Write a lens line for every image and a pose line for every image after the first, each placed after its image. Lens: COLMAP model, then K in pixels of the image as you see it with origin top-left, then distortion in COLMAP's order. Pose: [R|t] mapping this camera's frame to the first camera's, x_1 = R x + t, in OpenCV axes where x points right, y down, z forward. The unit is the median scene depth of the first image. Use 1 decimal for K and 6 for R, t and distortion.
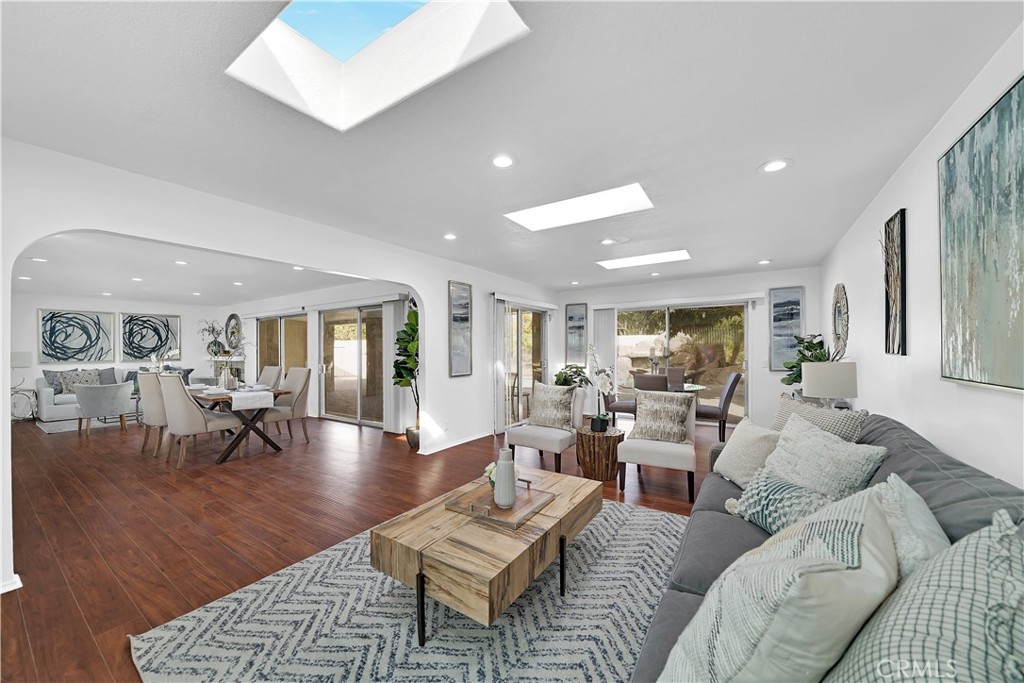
lens RADIAL K [[369.3, 0, 504.0], [0, 369.3, 343.6], [0, 0, 1]] dist [-0.025053, 0.002466]
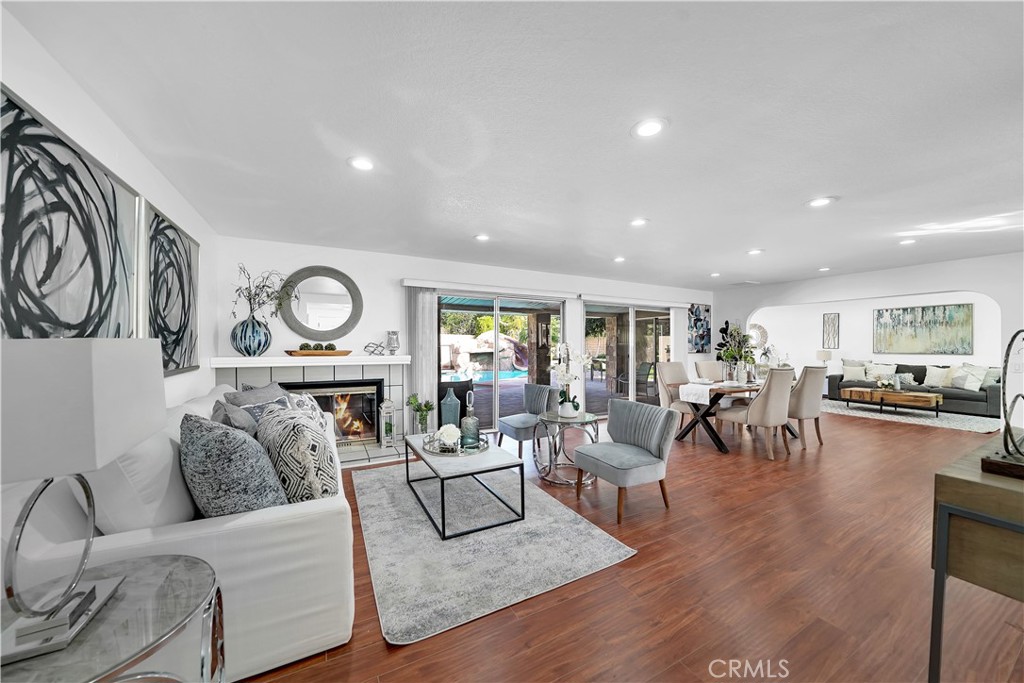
lens RADIAL K [[369.3, 0, 513.0], [0, 369.3, 348.1], [0, 0, 1]] dist [-0.025053, 0.002466]
pose [[0.473608, 0.004338, 0.880725, -1.299720], [-0.016948, 0.999848, 0.004189, 0.022142], [-0.880572, -0.016911, 0.473610, 0.712170]]
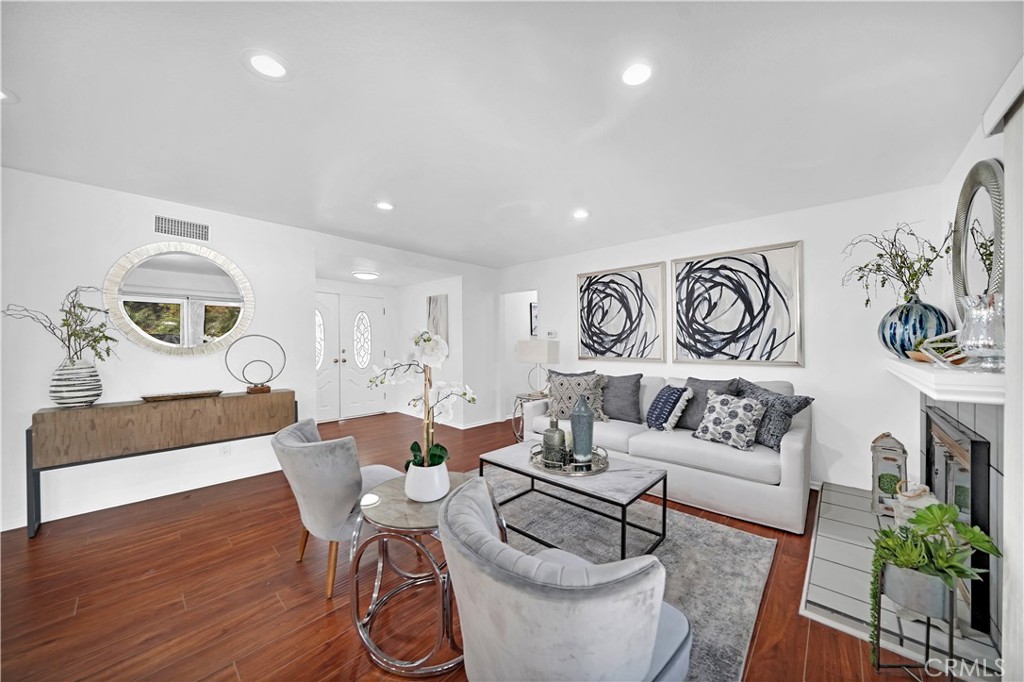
lens RADIAL K [[356.8, 0, 513.0], [0, 356.8, 346.2], [0, 0, 1]] dist [-0.012358, 0.000442]
pose [[-0.163213, 0.021861, -0.986349, -0.630675], [0.013979, 0.999705, 0.019844, 0.018641], [0.986492, -0.010549, -0.163471, 0.967182]]
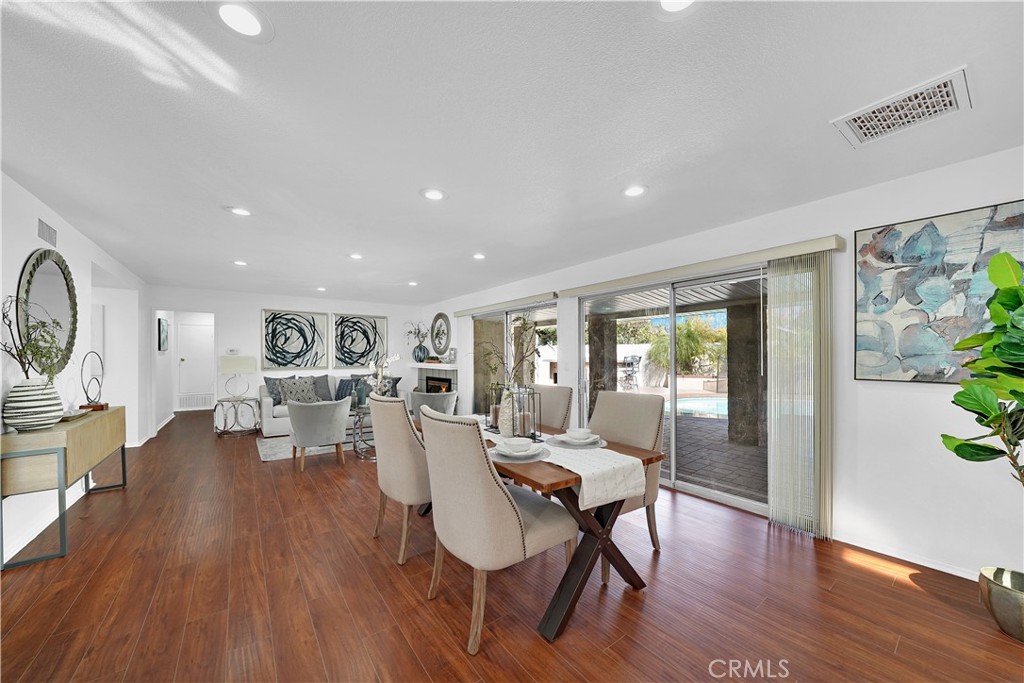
lens RADIAL K [[369.3, 0, 506.5], [0, 369.3, 358.3], [0, 0, 1]] dist [-0.025053, 0.002466]
pose [[0.934877, 0.010691, -0.354811, -0.387620], [-0.004295, 0.999814, 0.018809, 0.007440], [0.354946, -0.016060, 0.934749, 0.343997]]
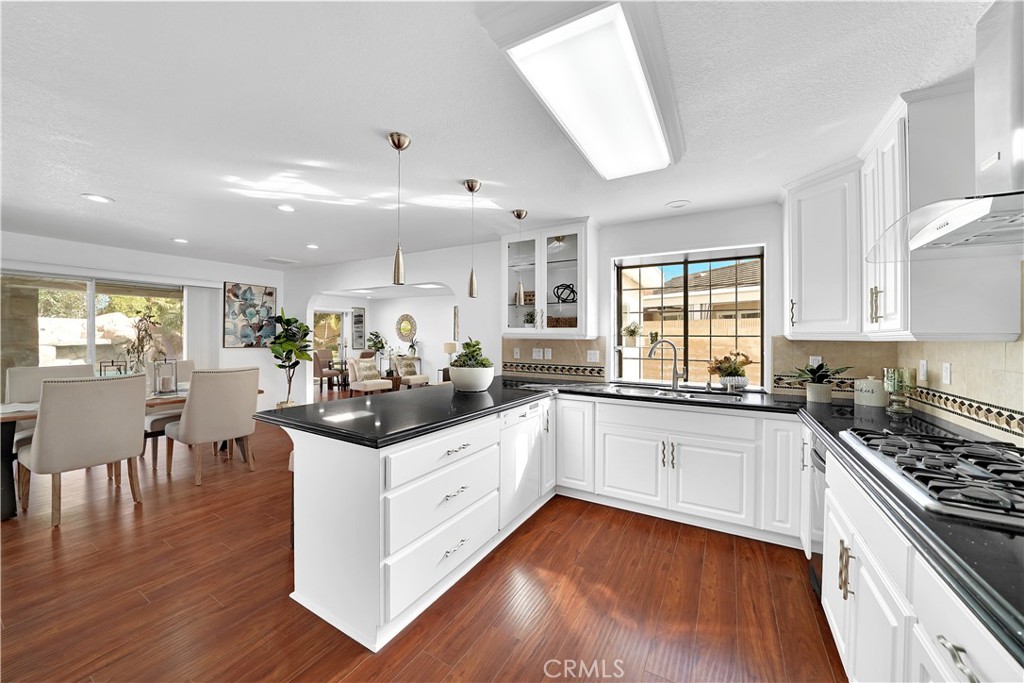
lens RADIAL K [[369.3, 0, 510.3], [0, 369.3, 339.4], [0, 0, 1]] dist [-0.025053, 0.002466]
pose [[-0.054990, 0.000413, 0.998487, -0.987493], [-0.022107, 0.999754, -0.001631, 0.002748], [-0.998242, -0.022163, -0.054967, 0.220735]]
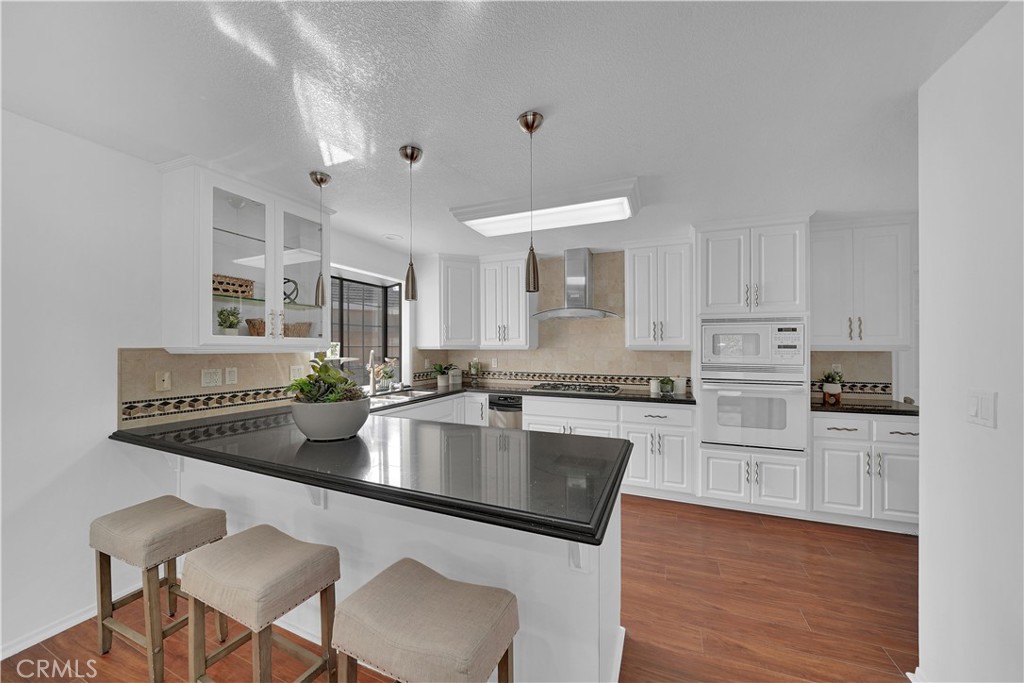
lens RADIAL K [[369.3, 0, 505.0], [0, 369.3, 339.1], [0, 0, 1]] dist [-0.025053, 0.002466]
pose [[-0.985828, 0.000492, -0.167760, -0.658247], [0.006006, 0.999458, -0.032363, -0.000369], [0.167654, -0.032911, -0.985296, 0.510731]]
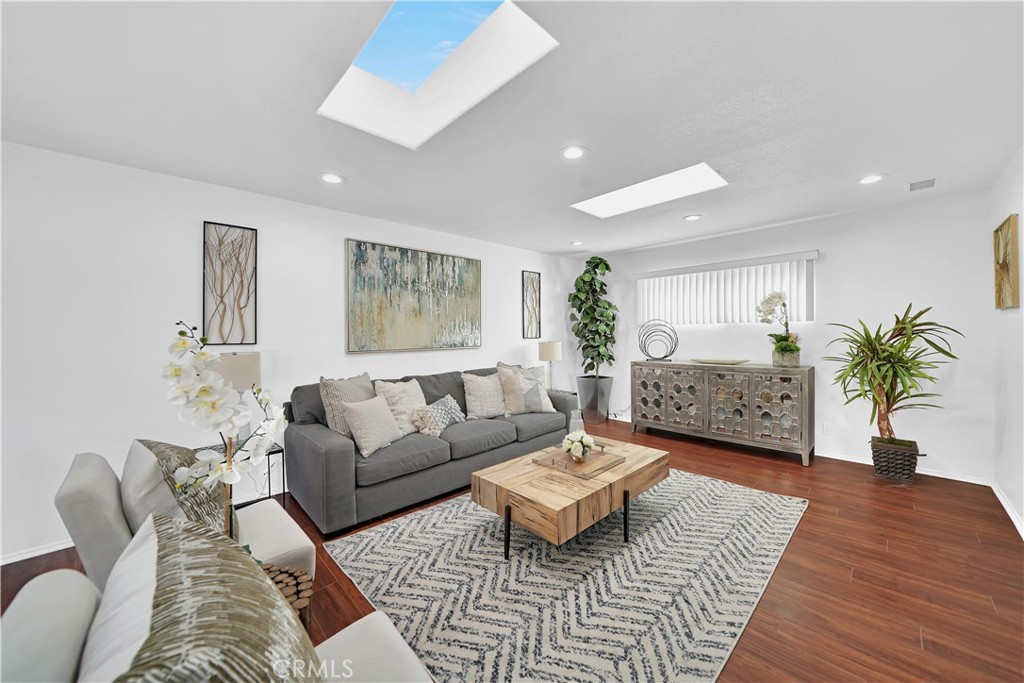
lens RADIAL K [[369.3, 0, 513.8], [0, 369.3, 342.5], [0, 0, 1]] dist [-0.025053, 0.002466]
pose [[-0.974792, 0.011735, 0.222806, -0.020577], [0.015572, 0.999759, 0.015468, 0.006569], [-0.222570, 0.018548, -0.974740, 0.636203]]
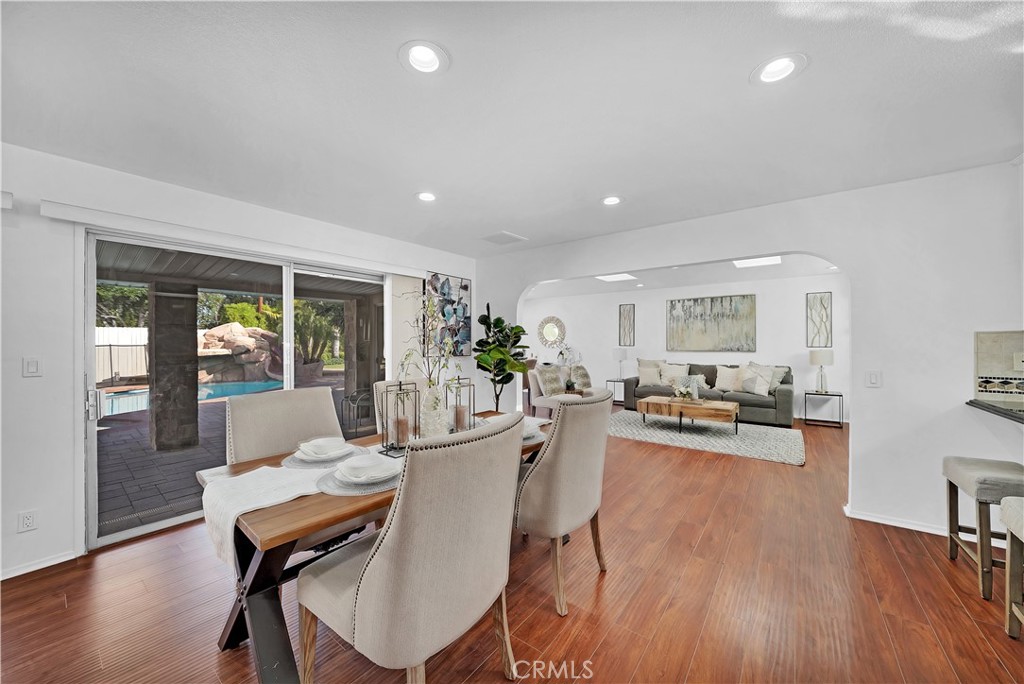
lens RADIAL K [[369.3, 0, 514.7], [0, 369.3, 347.4], [0, 0, 1]] dist [-0.025053, 0.002466]
pose [[0.070270, -0.004191, 0.997519, -0.769148], [-0.007145, 0.999963, 0.004704, 0.012030], [-0.997502, -0.007458, 0.070238, 0.588196]]
